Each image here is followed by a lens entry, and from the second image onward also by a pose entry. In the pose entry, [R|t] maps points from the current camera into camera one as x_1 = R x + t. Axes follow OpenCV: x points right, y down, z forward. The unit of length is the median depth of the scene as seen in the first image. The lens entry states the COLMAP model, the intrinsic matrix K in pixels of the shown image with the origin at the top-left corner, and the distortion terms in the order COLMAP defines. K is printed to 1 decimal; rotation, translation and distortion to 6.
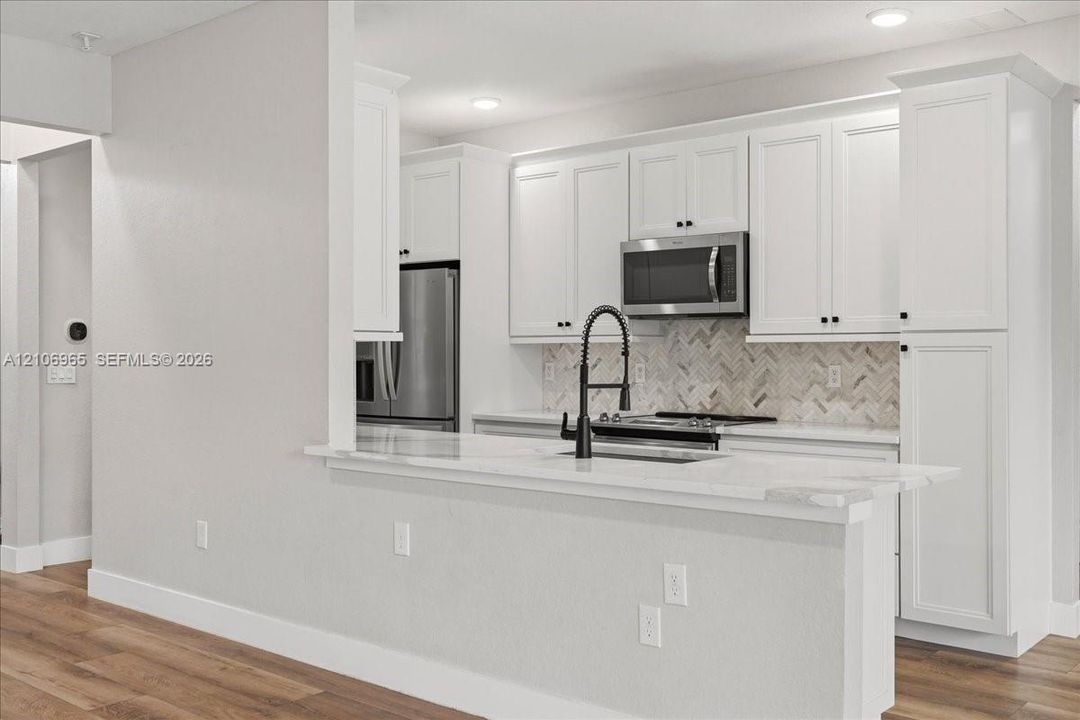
lens RADIAL K [[1021.4, 0, 548.9], [0, 1021.4, 359.7], [0, 0, 1]] dist [0.063984, 0.000000]
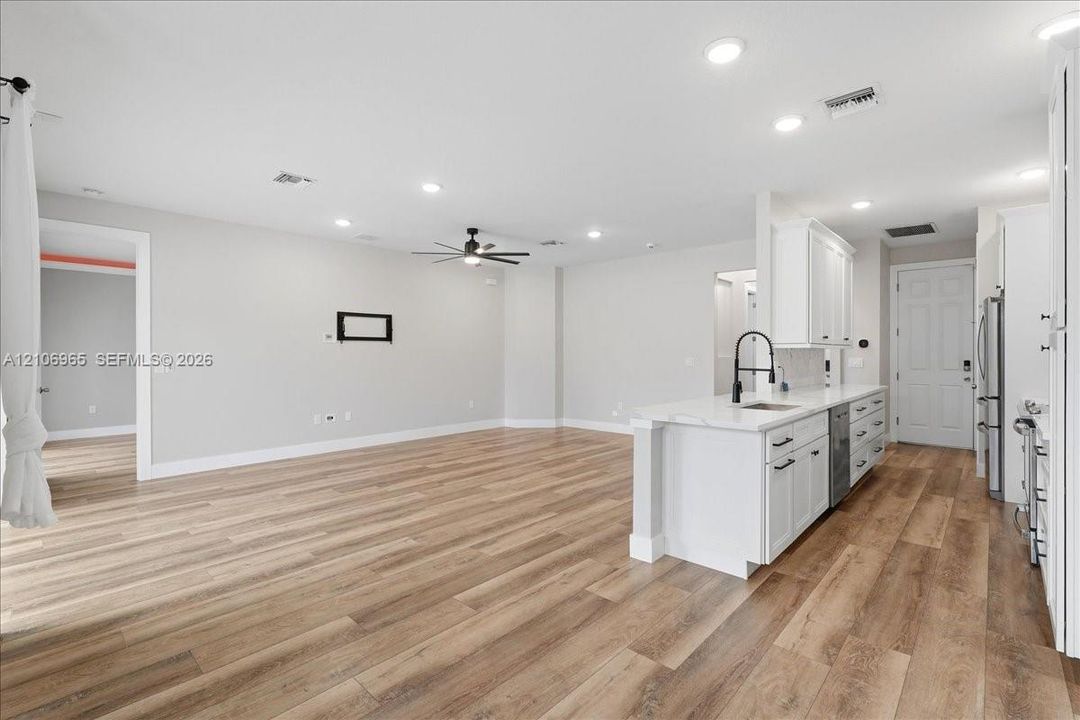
lens RADIAL K [[491.6, 0, 531.4], [0, 491.6, 353.4], [0, 0, 1]] dist [-0.004752, 0.000028]
pose [[-0.085728, -0.001598, -0.996317, 0.710191], [-0.005406, 0.999985, -0.001138, -0.001996], [0.996304, 0.005288, -0.085736, 0.437559]]
